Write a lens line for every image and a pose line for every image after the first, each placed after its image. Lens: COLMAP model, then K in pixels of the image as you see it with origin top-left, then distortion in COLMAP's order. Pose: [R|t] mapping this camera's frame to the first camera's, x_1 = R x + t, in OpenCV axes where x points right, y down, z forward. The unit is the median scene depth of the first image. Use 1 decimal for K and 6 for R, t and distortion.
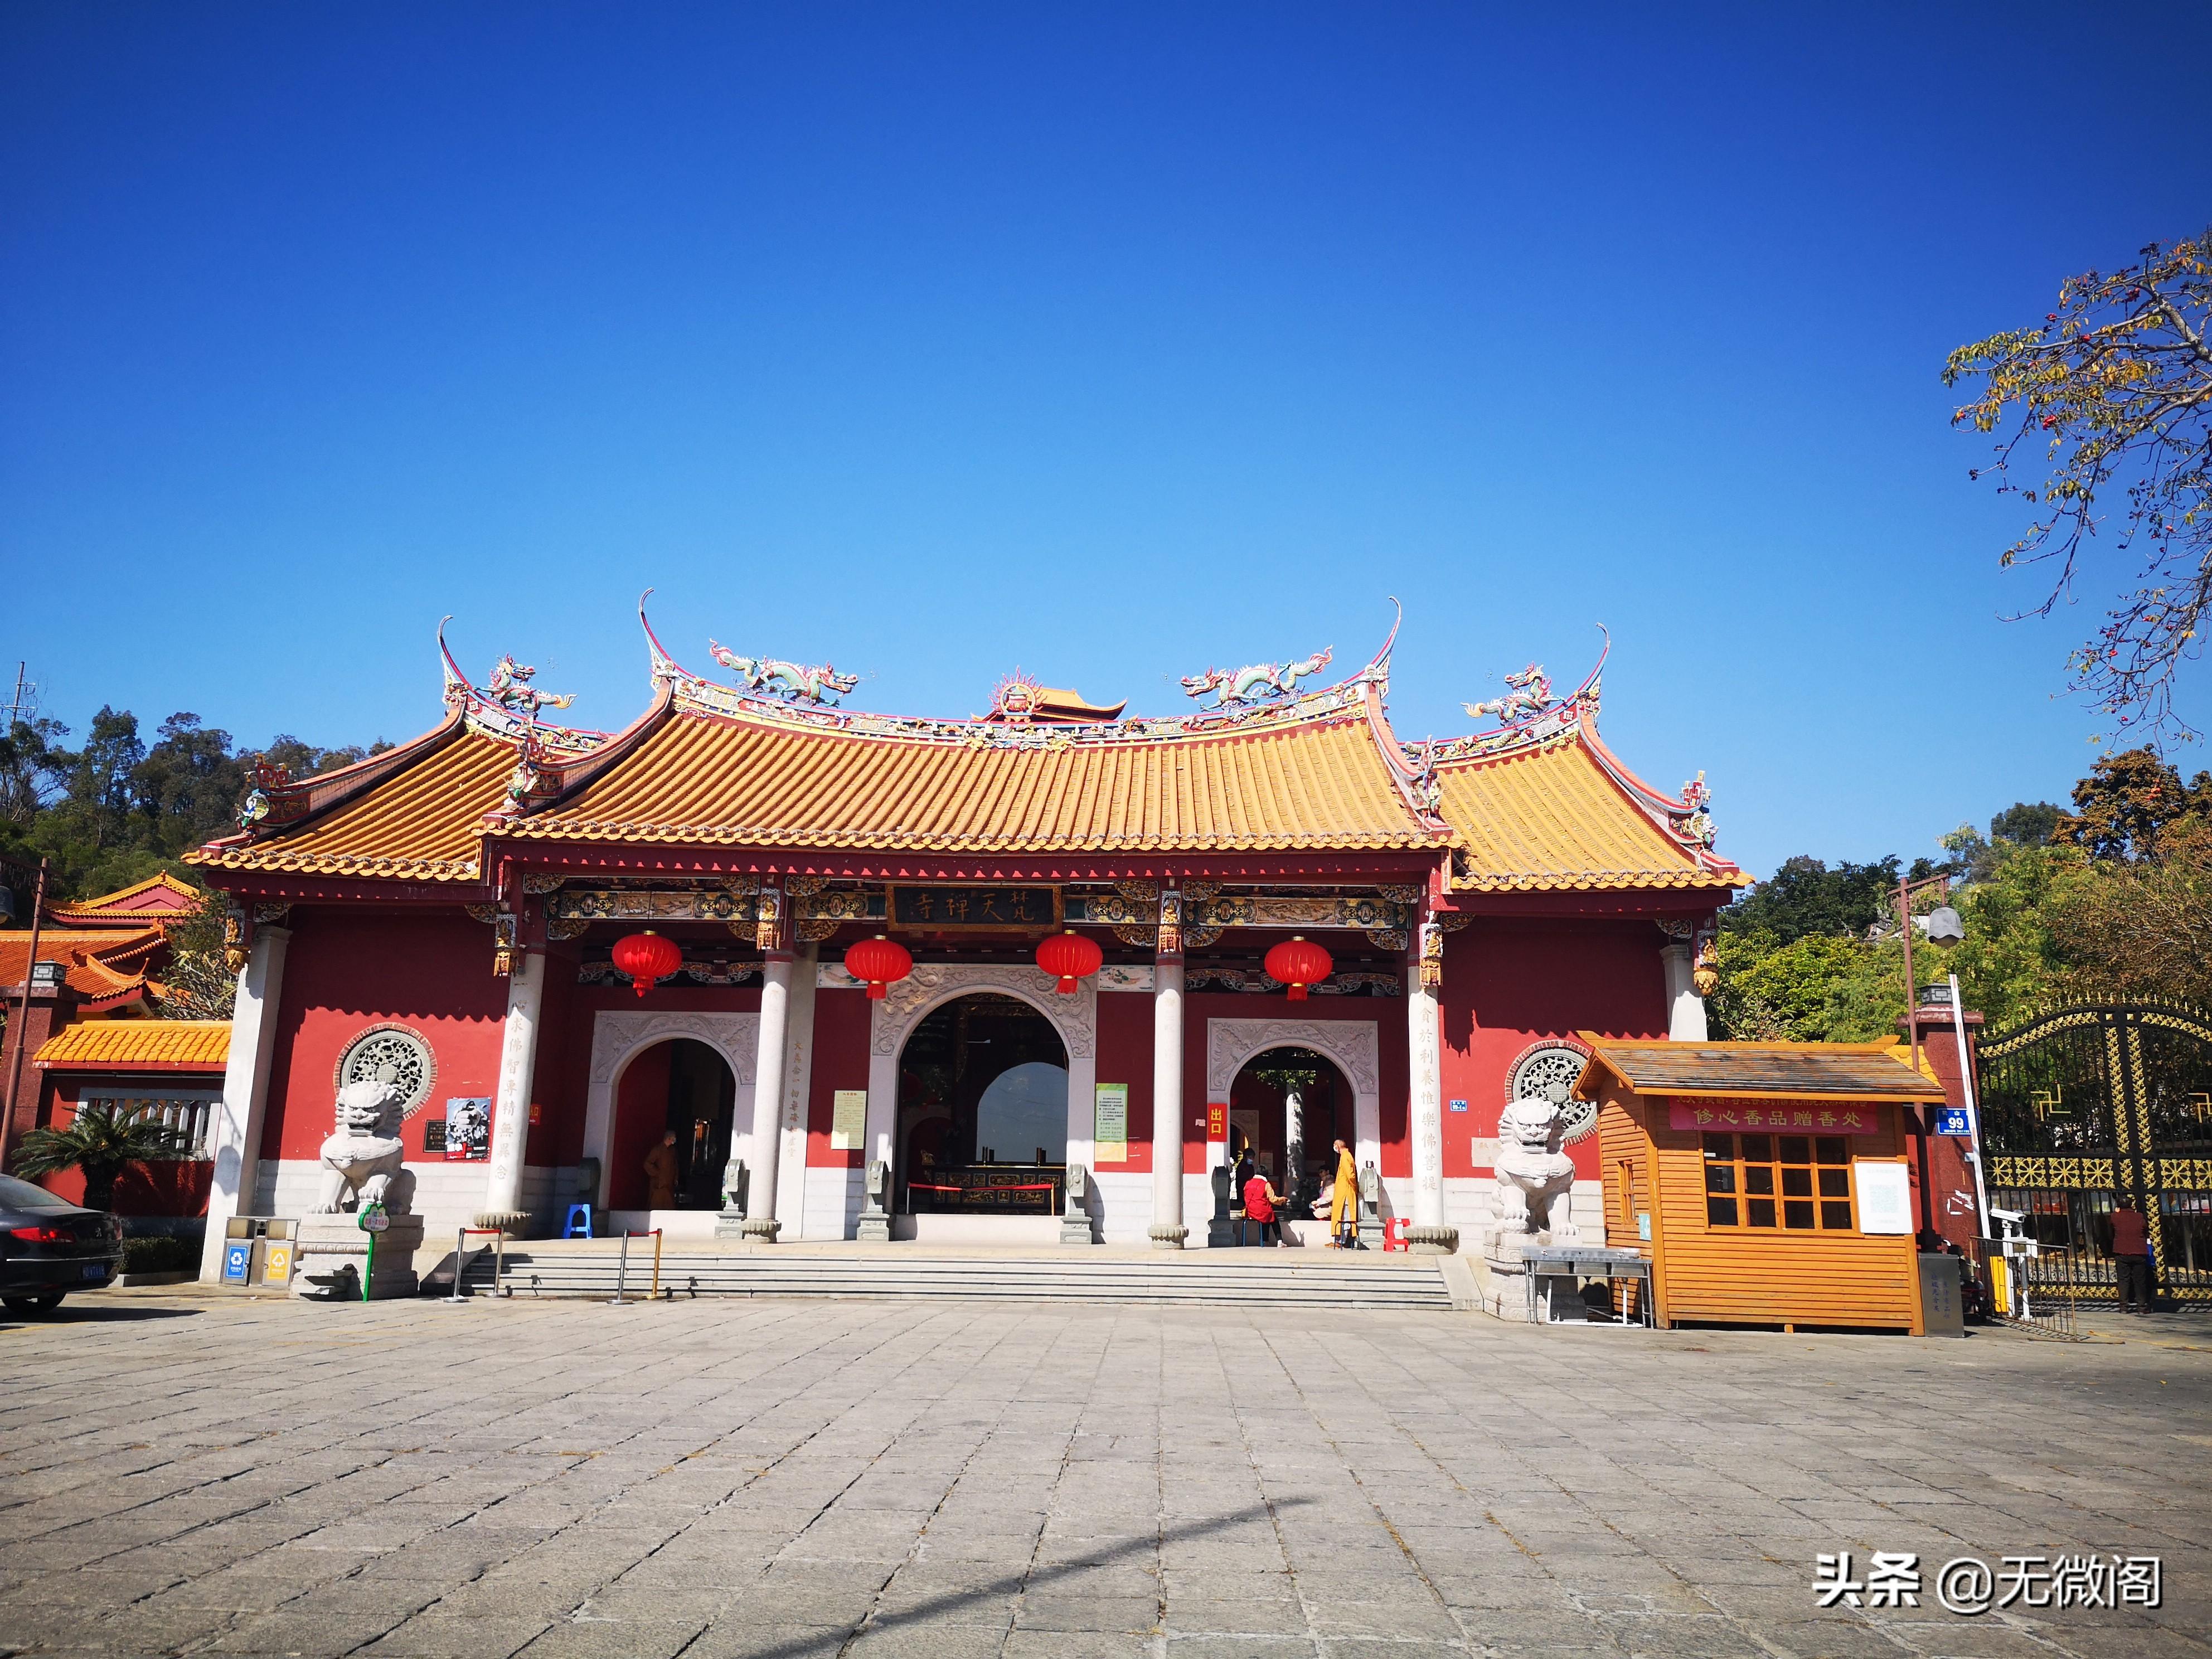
lens RADIAL K [[1712.1, 0, 1106.0], [0, 1712.1, 829.5], [0, 0, 1]] dist [0.090404, -0.111600]
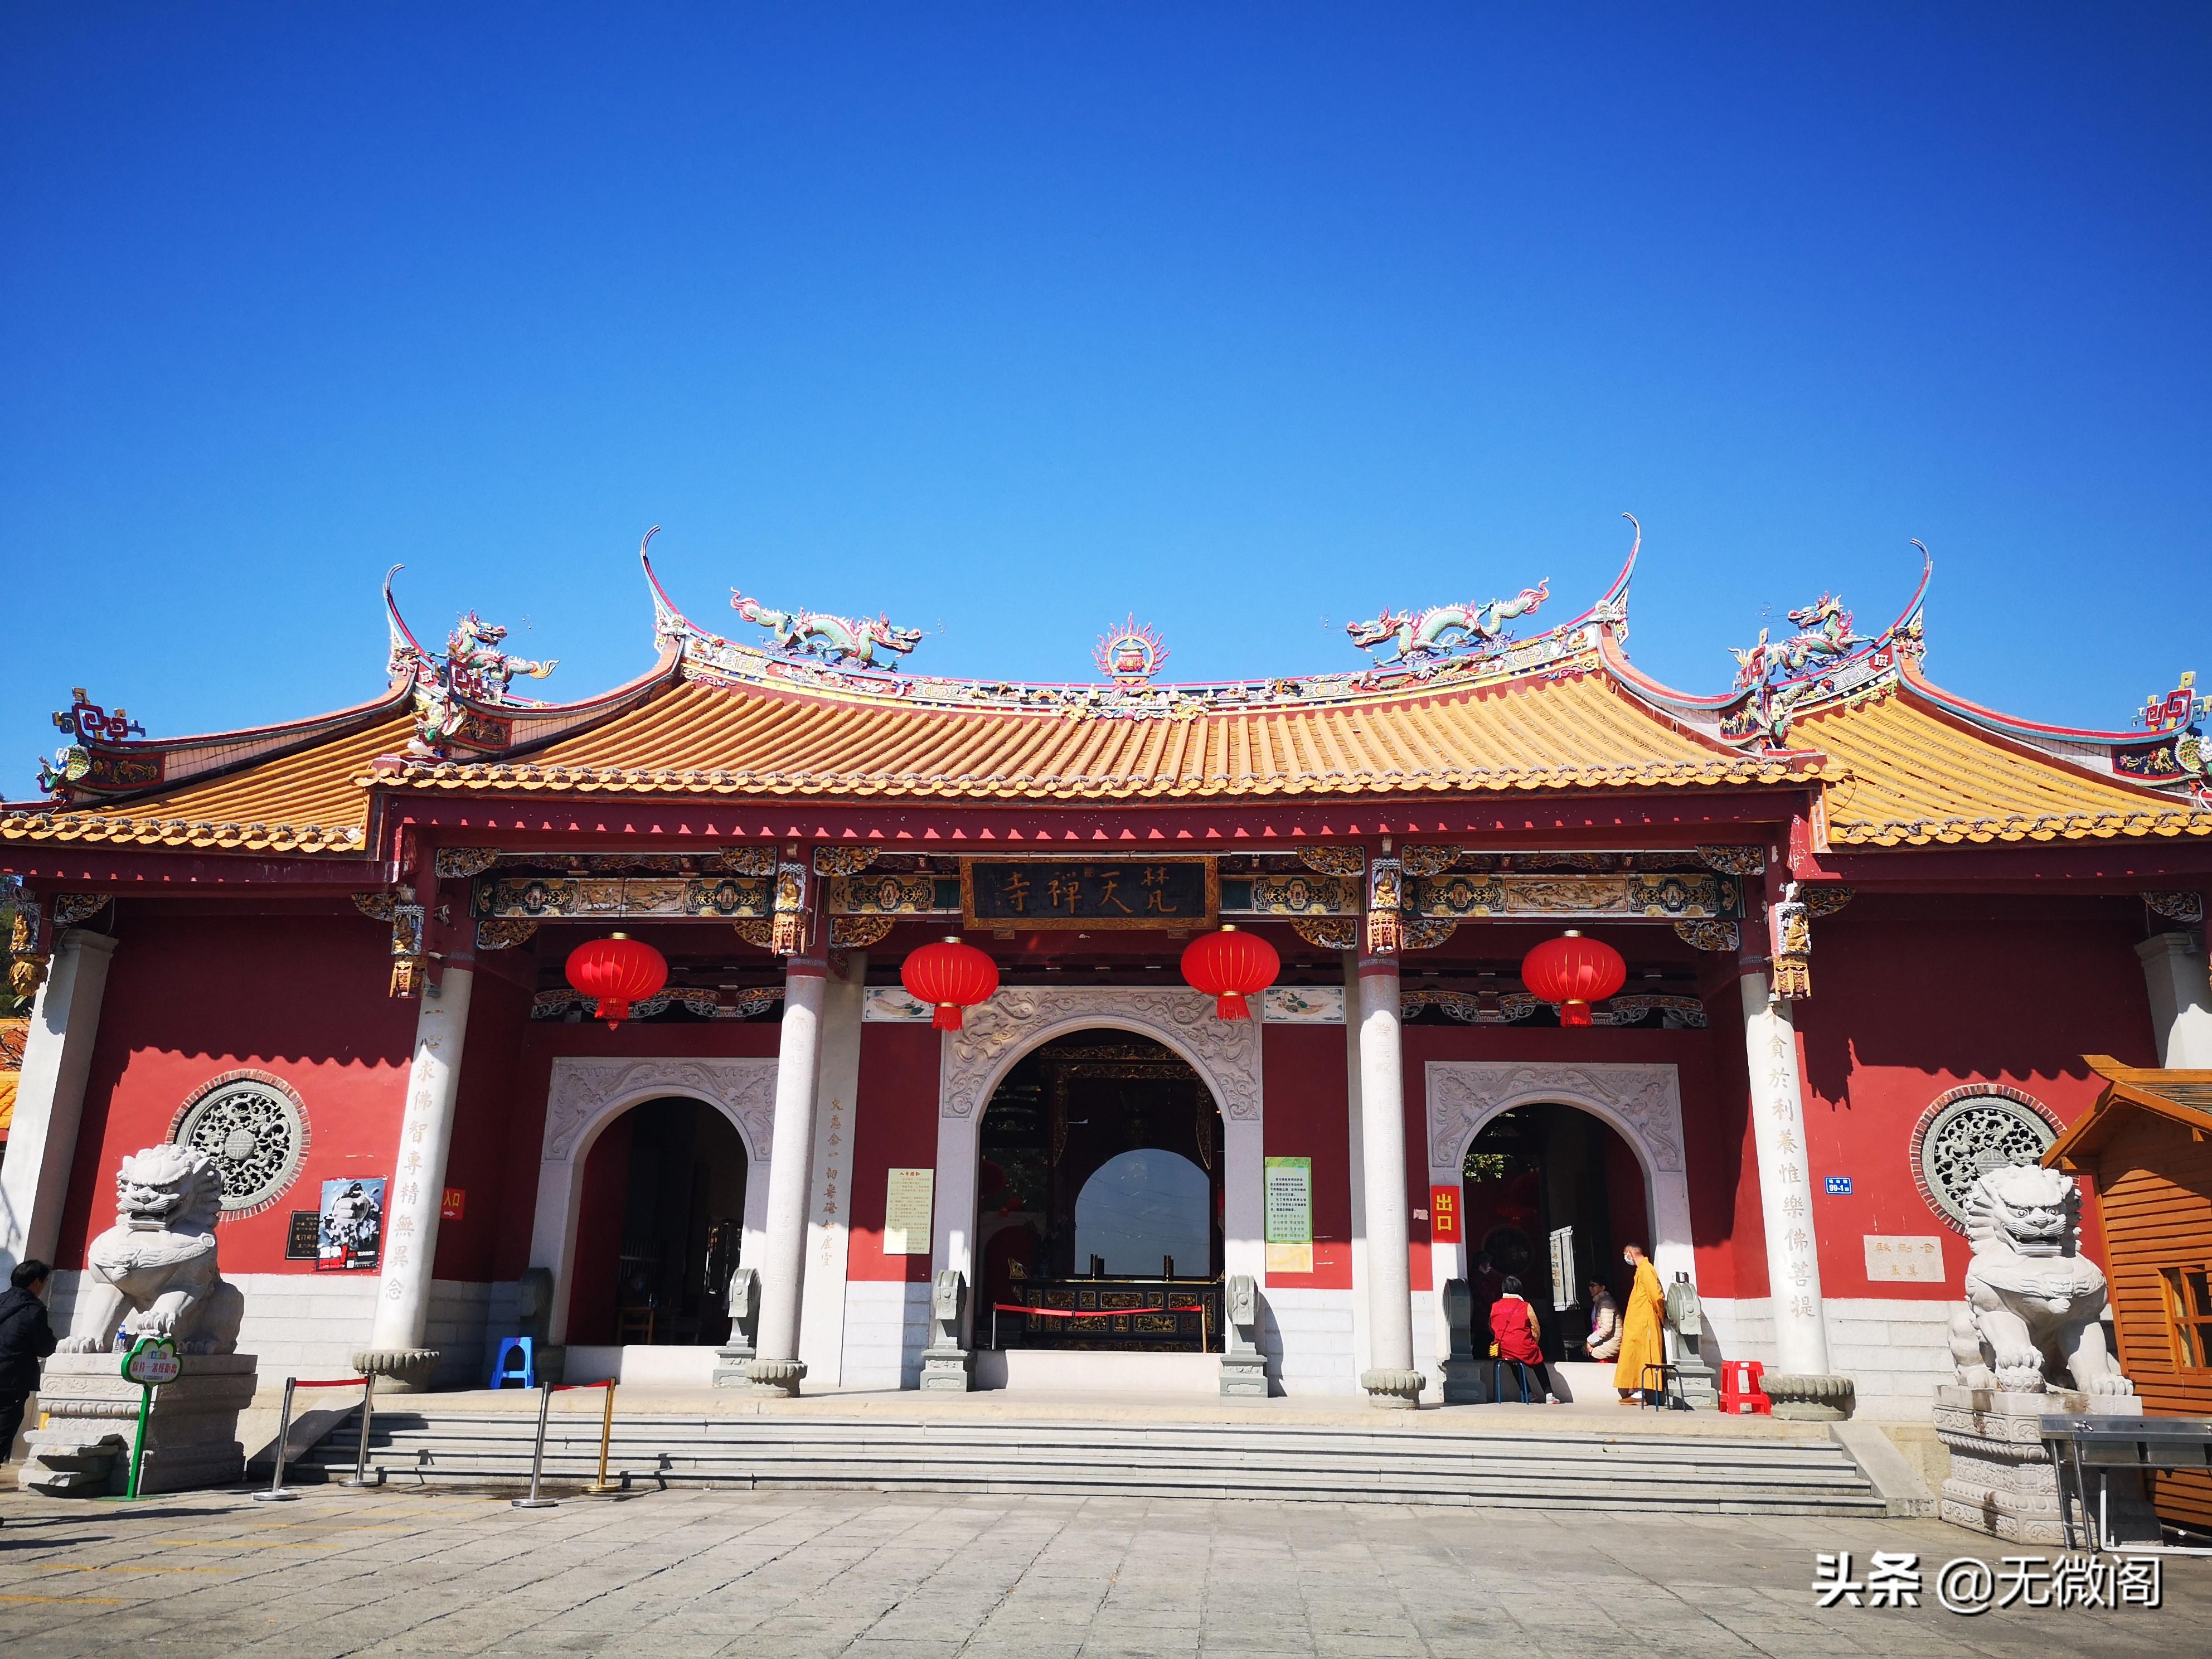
lens RADIAL K [[1712.1, 0, 1106.0], [0, 1712.1, 829.5], [0, 0, 1]] dist [0.090404, -0.111600]
pose [[0.999149, -0.012197, -0.039399, -0.042464], [0.009550, 0.997729, -0.066676, 0.064983], [0.040122, 0.066243, 0.996997, 0.314206]]
